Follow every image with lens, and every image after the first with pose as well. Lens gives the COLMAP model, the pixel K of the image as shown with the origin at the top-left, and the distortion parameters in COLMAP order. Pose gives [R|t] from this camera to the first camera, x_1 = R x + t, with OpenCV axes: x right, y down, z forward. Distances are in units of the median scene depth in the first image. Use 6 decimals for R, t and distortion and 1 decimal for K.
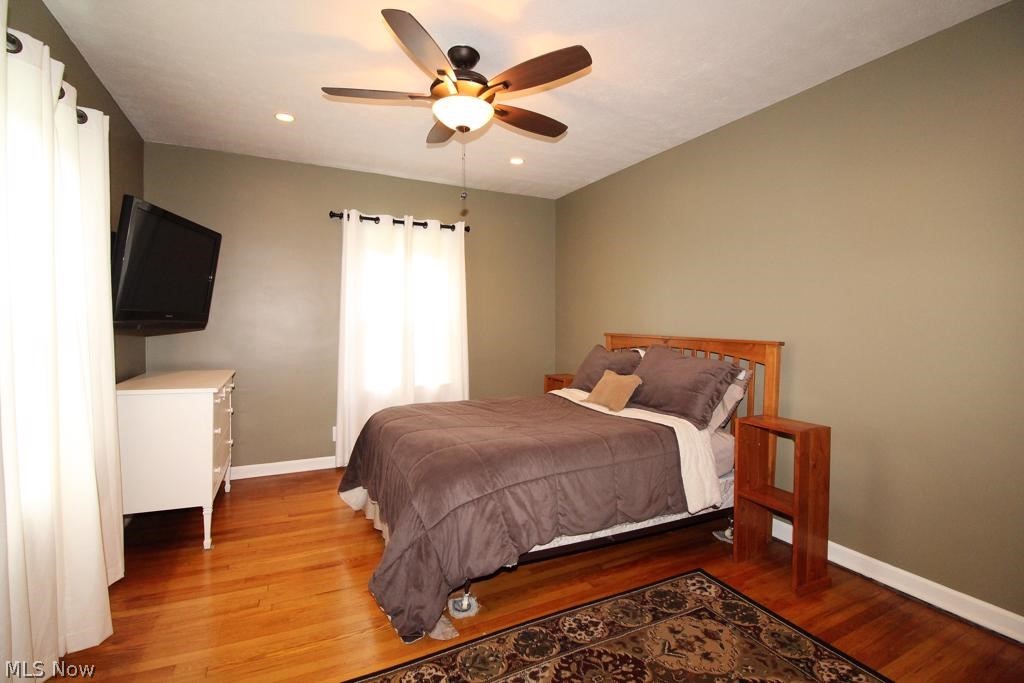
lens RADIAL K [[472.7, 0, 516.0], [0, 472.7, 339.8], [0, 0, 1]] dist [-0.013638, -0.006412]
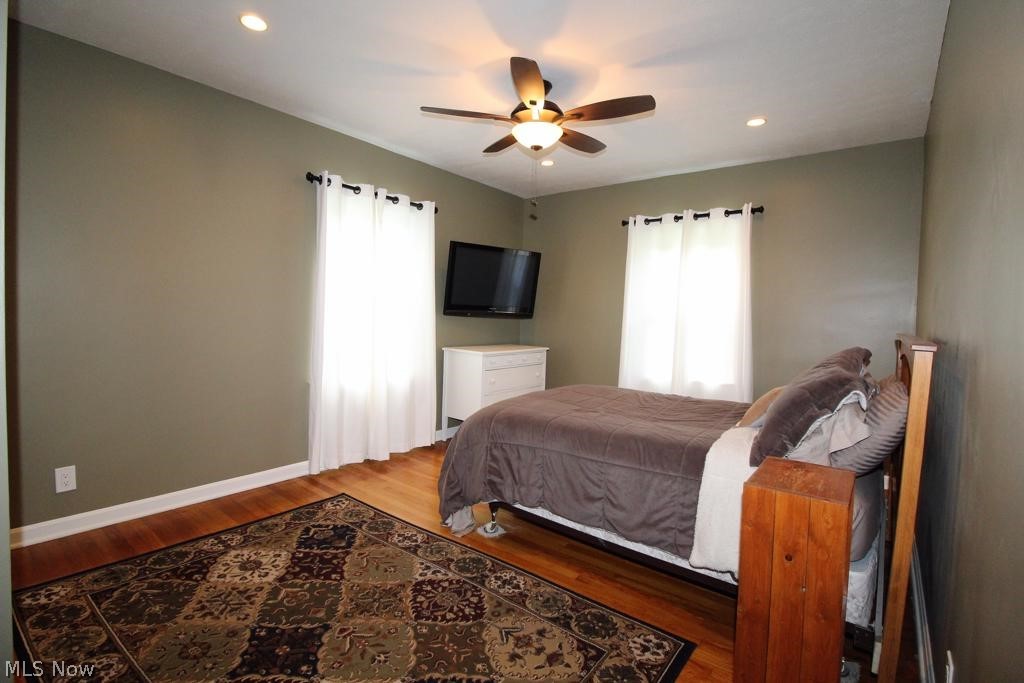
lens RADIAL K [[472.7, 0, 519.0], [0, 472.7, 338.0], [0, 0, 1]] dist [-0.013638, -0.006412]
pose [[0.439946, 0.047508, -0.896767, 1.077119], [-0.051791, 0.998280, 0.027477, 0.002986], [0.896530, 0.034356, 0.441650, 0.491321]]
